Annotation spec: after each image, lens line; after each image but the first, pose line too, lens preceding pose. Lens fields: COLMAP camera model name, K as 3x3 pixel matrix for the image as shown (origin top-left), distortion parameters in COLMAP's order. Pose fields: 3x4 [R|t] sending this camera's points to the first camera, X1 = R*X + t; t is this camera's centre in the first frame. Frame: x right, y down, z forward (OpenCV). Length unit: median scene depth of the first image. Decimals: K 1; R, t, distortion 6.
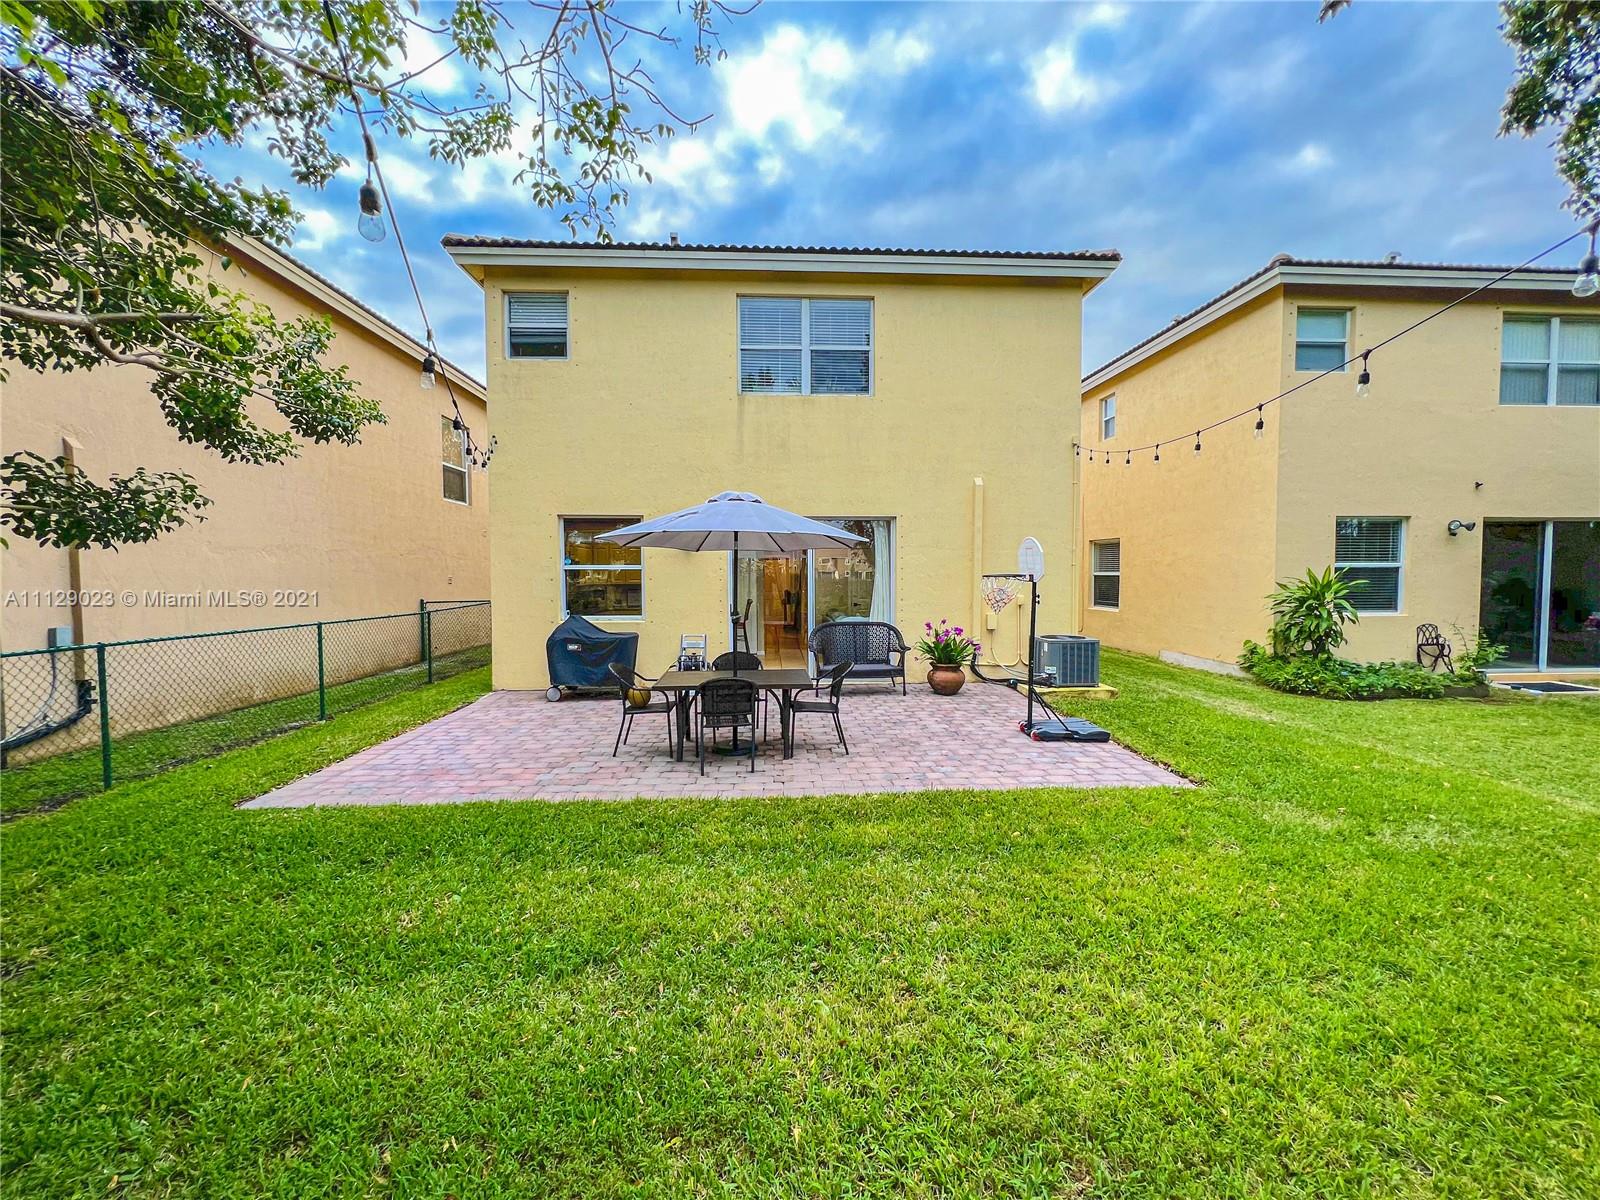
lens RADIAL K [[637.4, 0, 797.6], [0, 637.4, 597.9], [0, 0, 1]] dist [-0.001051, 0.000003]
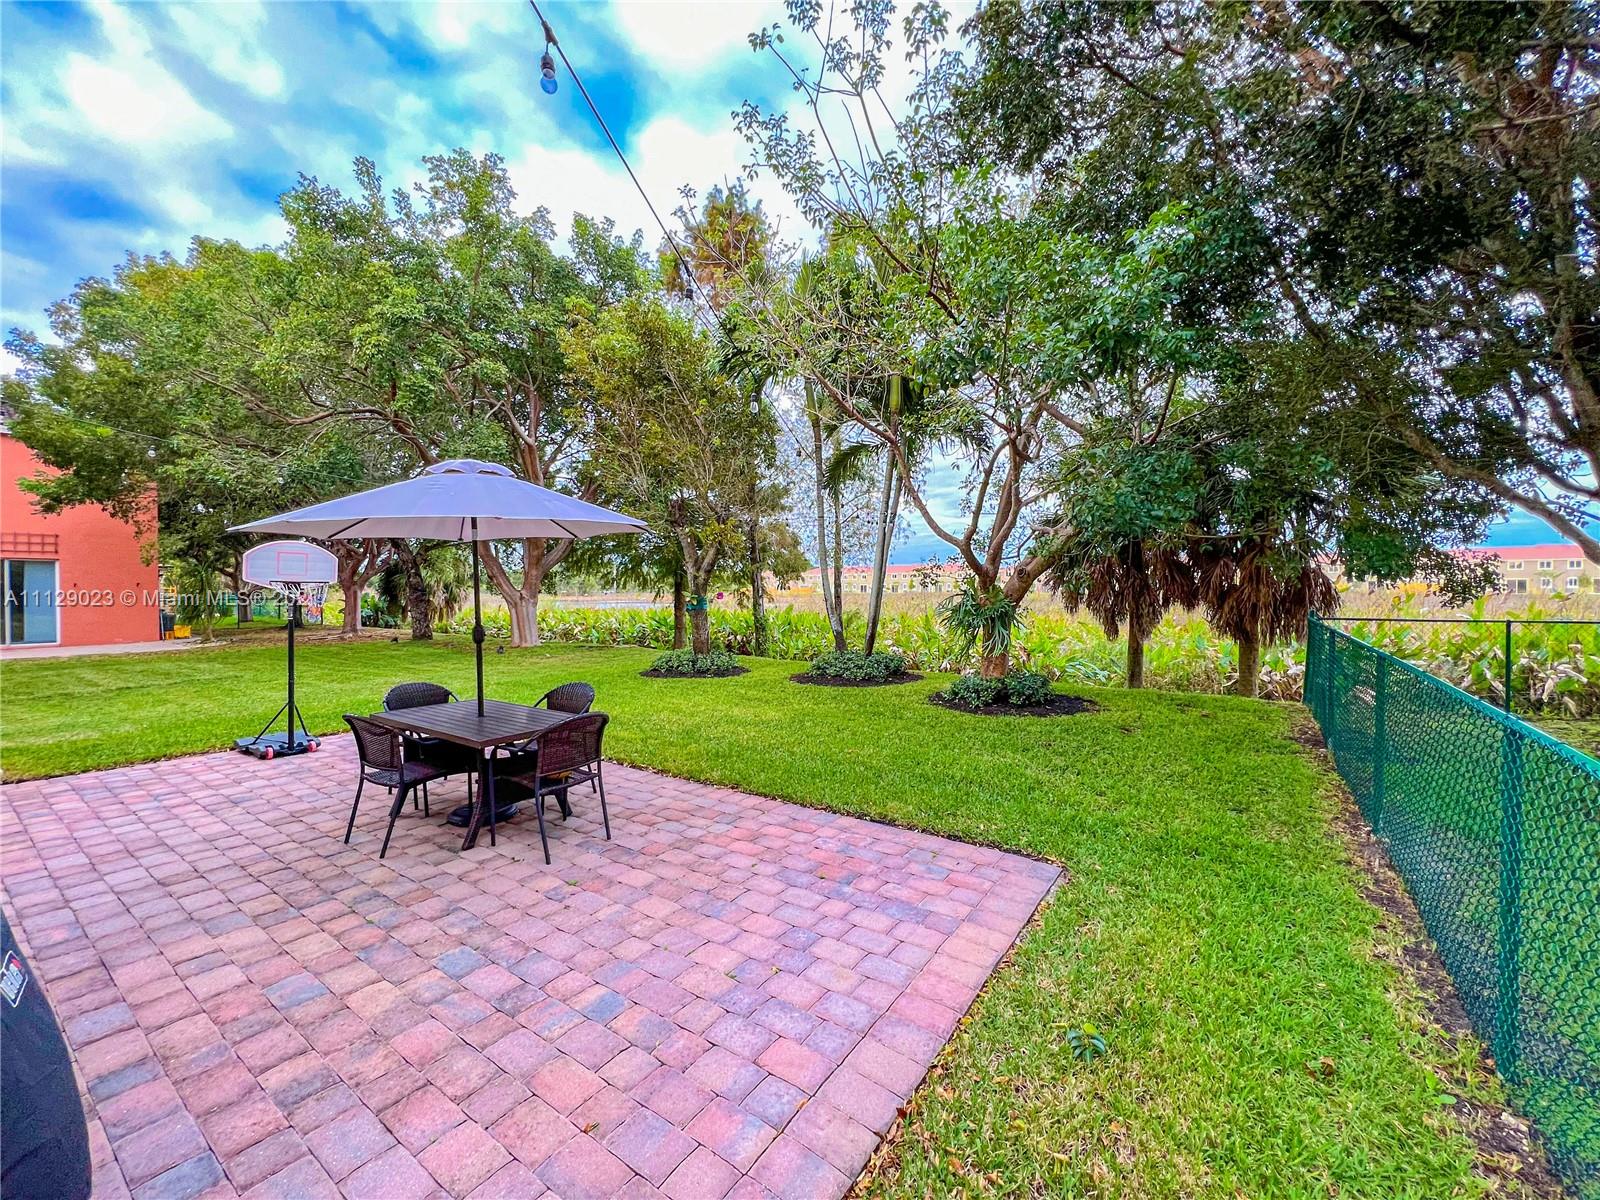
lens RADIAL K [[637.4, 0, 797.6], [0, 637.4, 597.9], [0, 0, 1]] dist [-0.001051, 0.000003]
pose [[-0.789096, -0.002299, 0.614266, -0.916854], [0.031824, 0.998497, 0.044619, -0.034858], [-0.613445, 0.054757, -0.787837, 1.483143]]
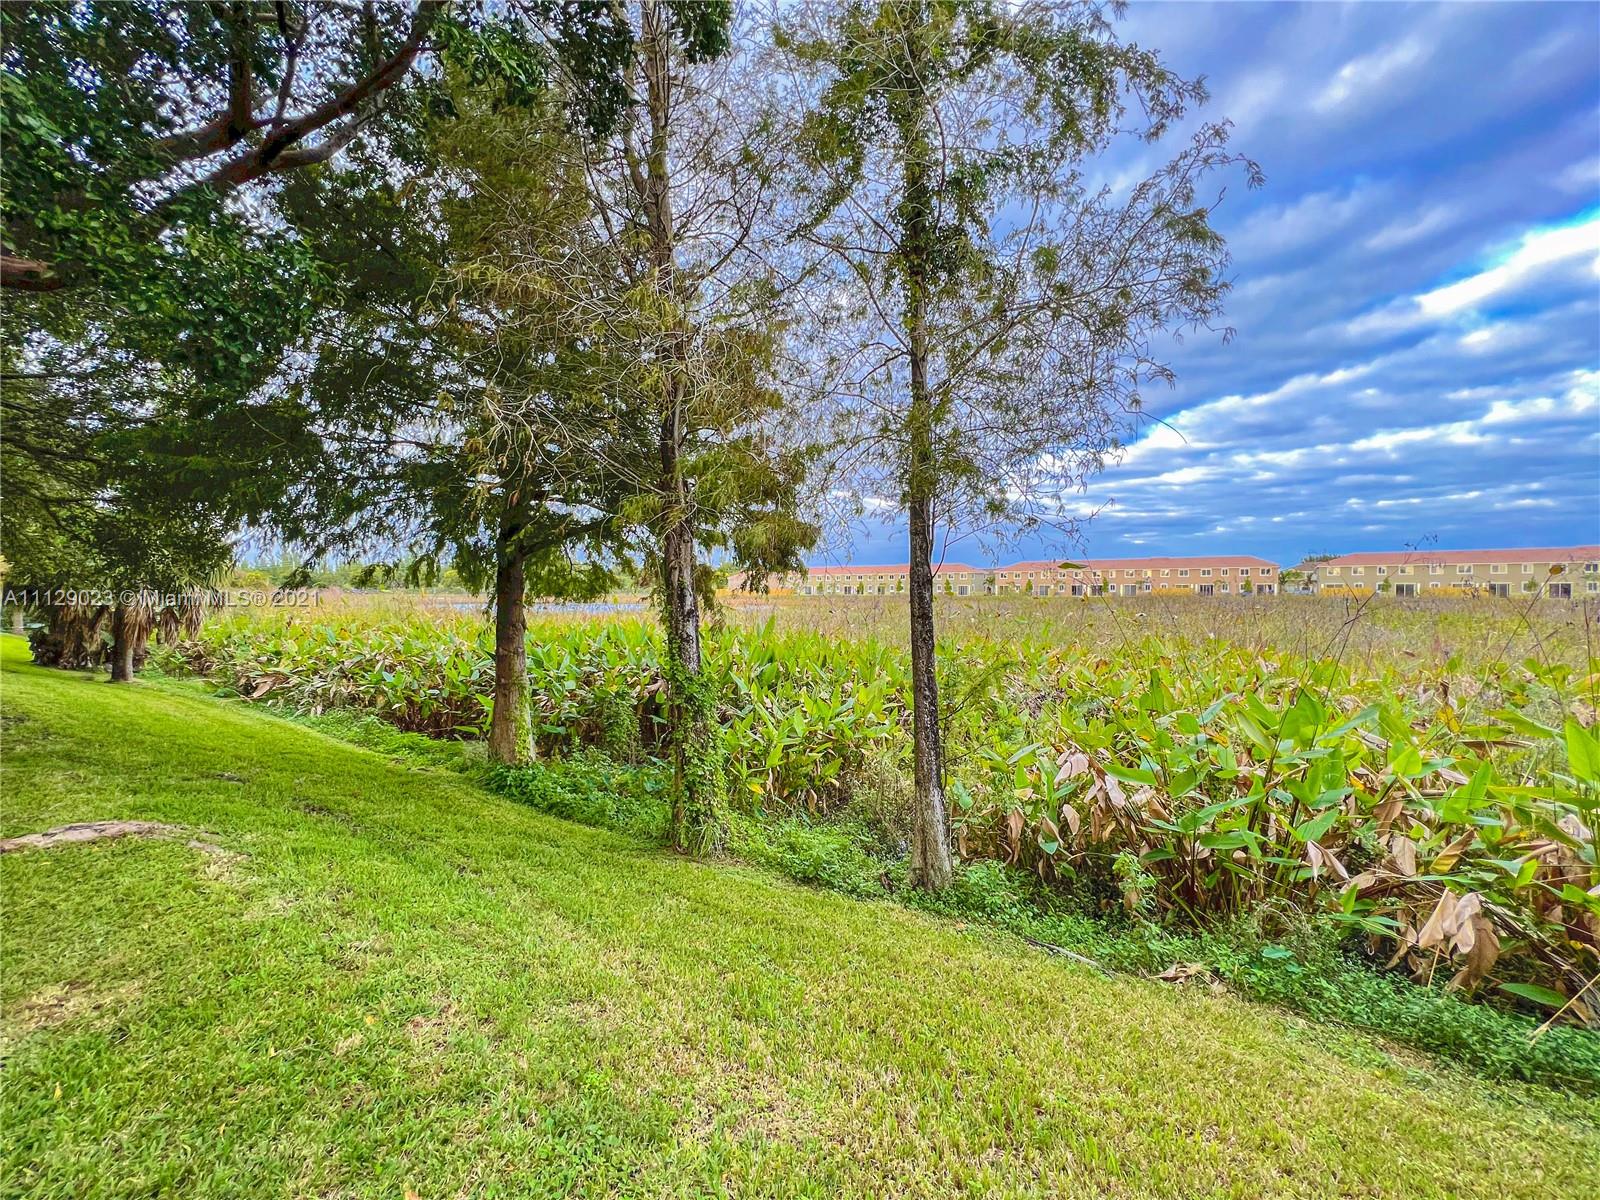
lens RADIAL K [[637.4, 0, 797.6], [0, 637.4, 597.9], [0, 0, 1]] dist [-0.001051, 0.000003]
pose [[-0.810495, -0.003545, 0.585735, 0.505702], [0.026755, 0.998714, 0.043066, 0.030067], [-0.585134, 0.050576, -0.809358, -0.270442]]
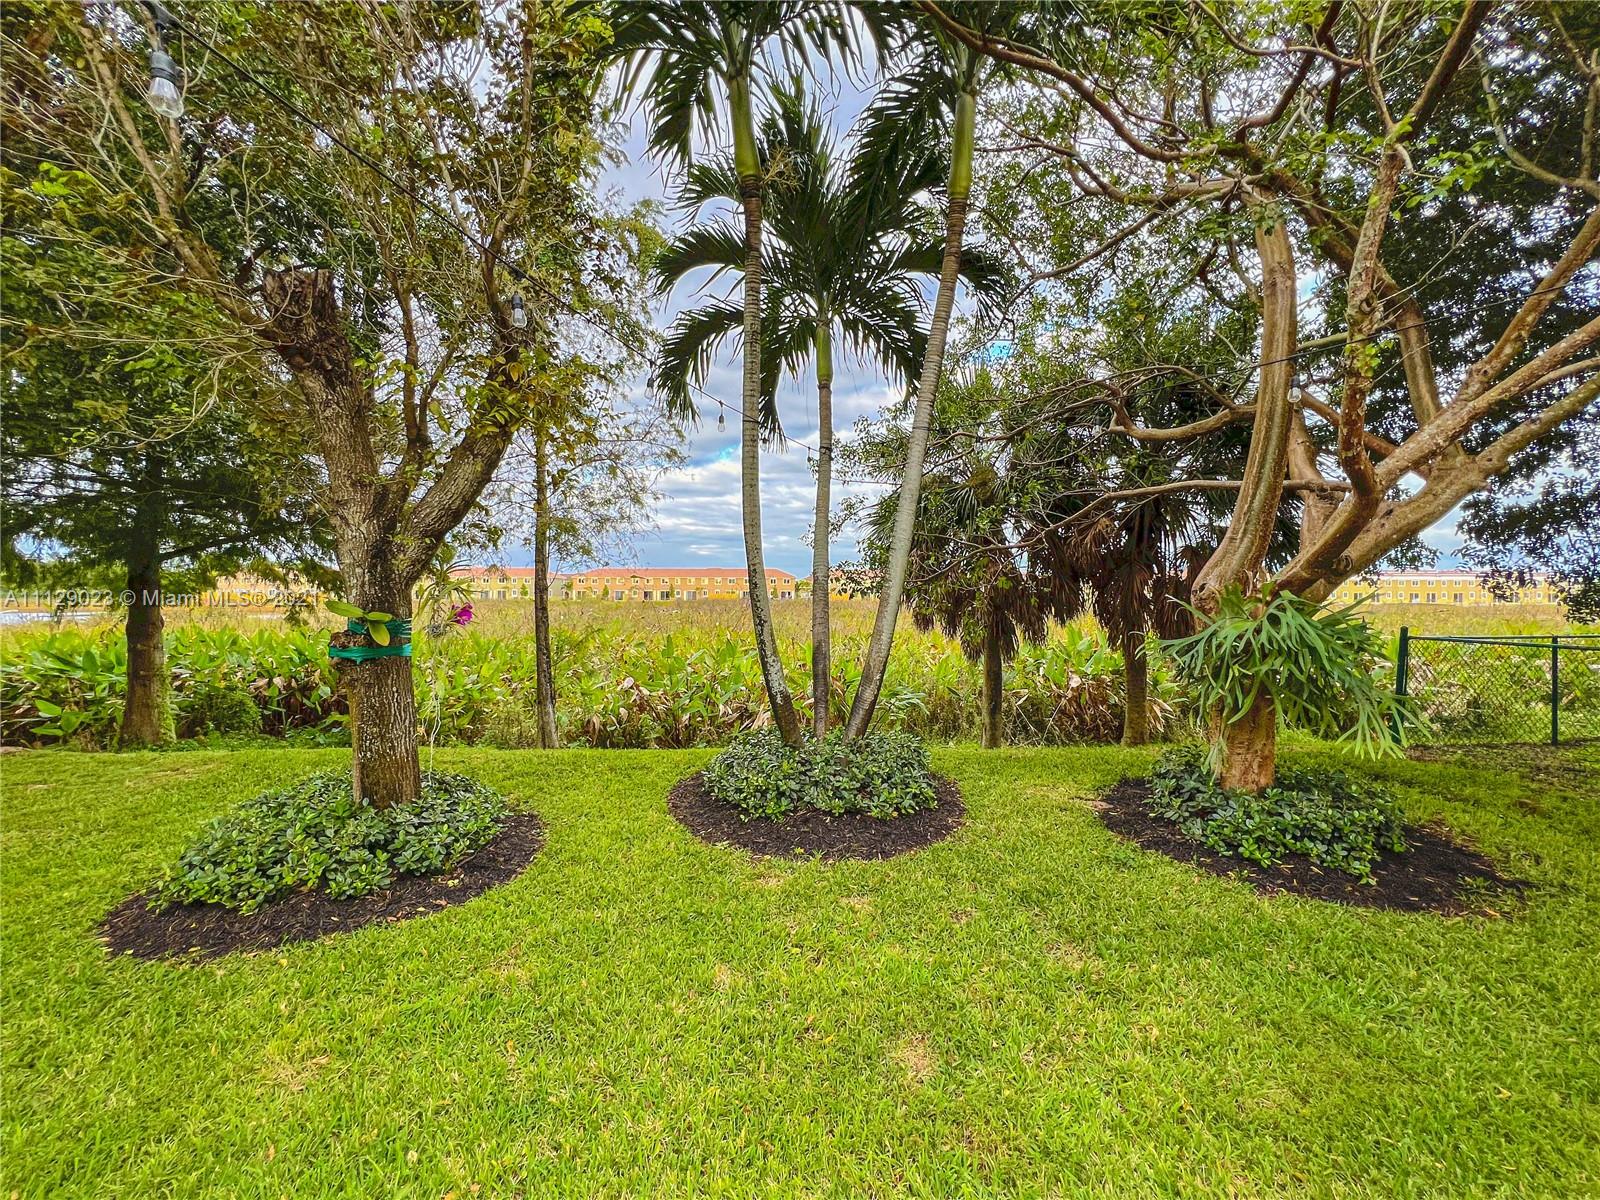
lens RADIAL K [[637.4, 0, 797.6], [0, 637.4, 597.9], [0, 0, 1]] dist [-0.001051, 0.000003]
pose [[-0.999891, -0.000657, -0.014734, 0.218827], [-0.001303, 0.999038, 0.043836, -0.005354], [0.014691, 0.043850, -0.998930, 0.680069]]
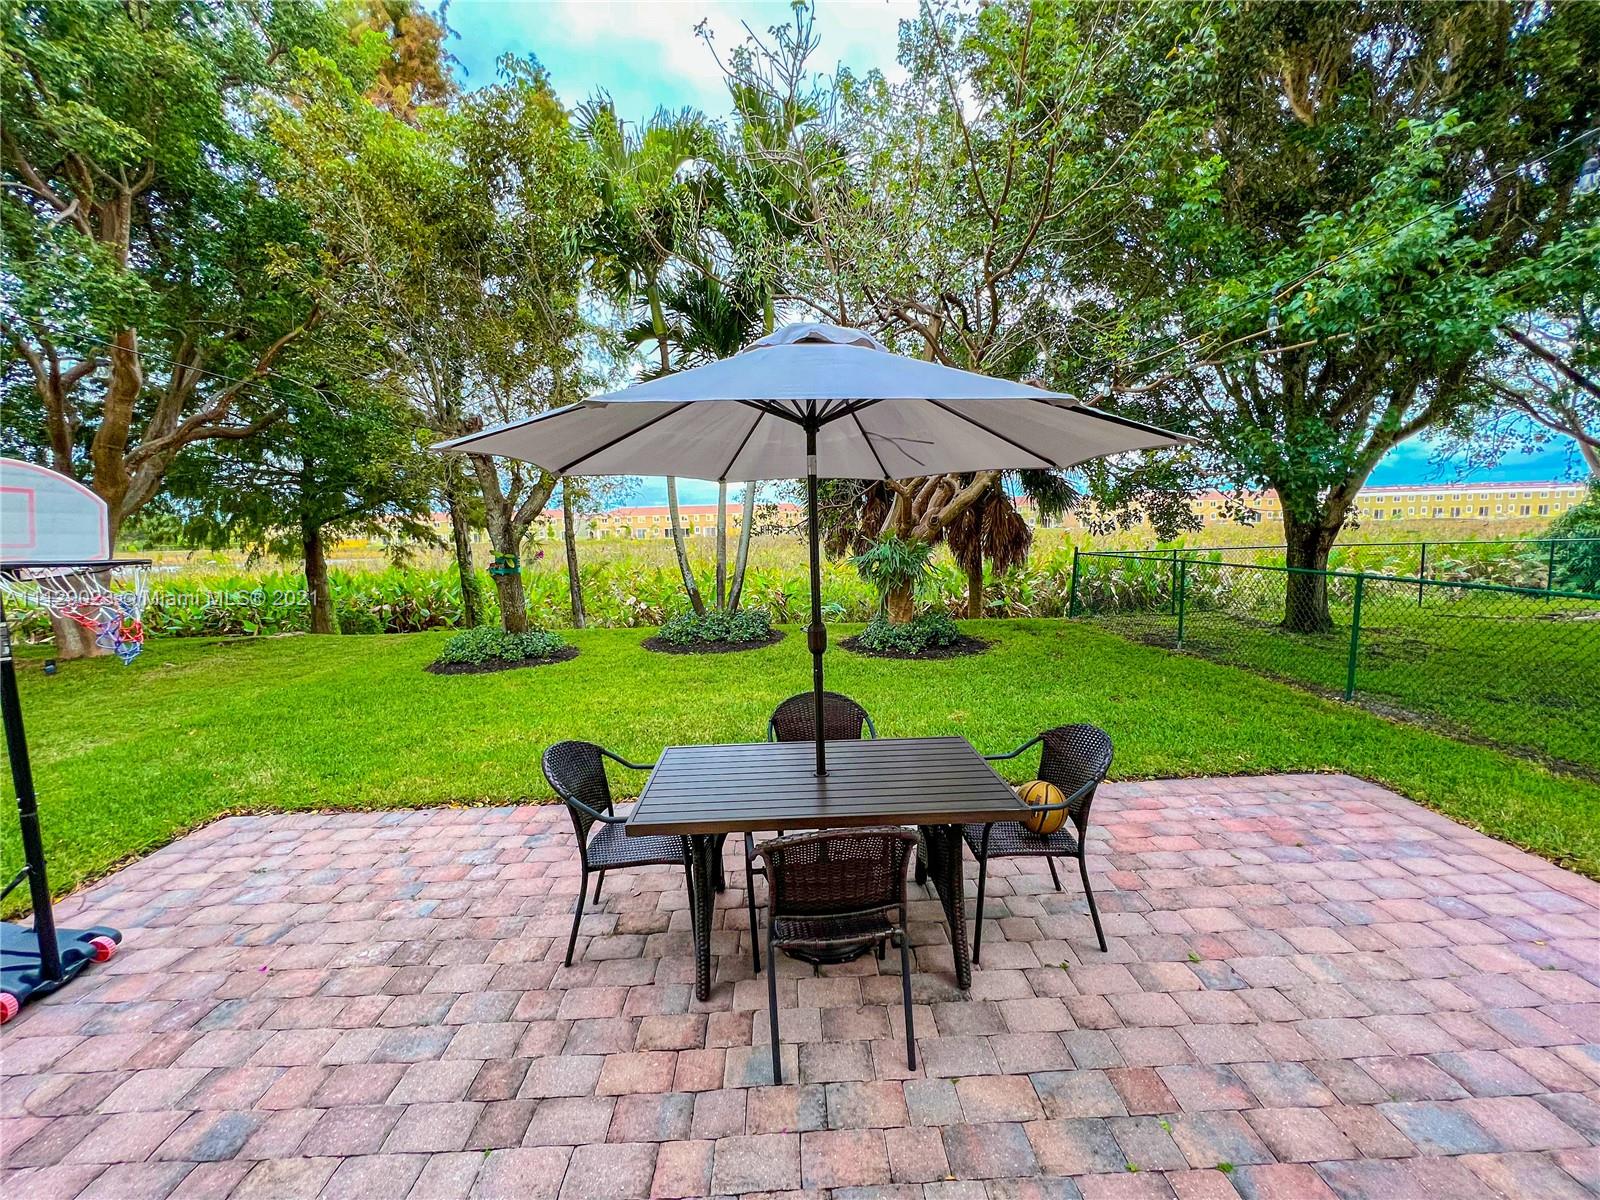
lens RADIAL K [[637.4, 0, 797.6], [0, 637.4, 597.9], [0, 0, 1]] dist [-0.001051, 0.000003]
pose [[-0.999316, 0.027445, 0.024791, -0.105420], [0.030819, 0.988517, 0.147932, -0.064482], [-0.020447, 0.148595, -0.988687, 1.556848]]
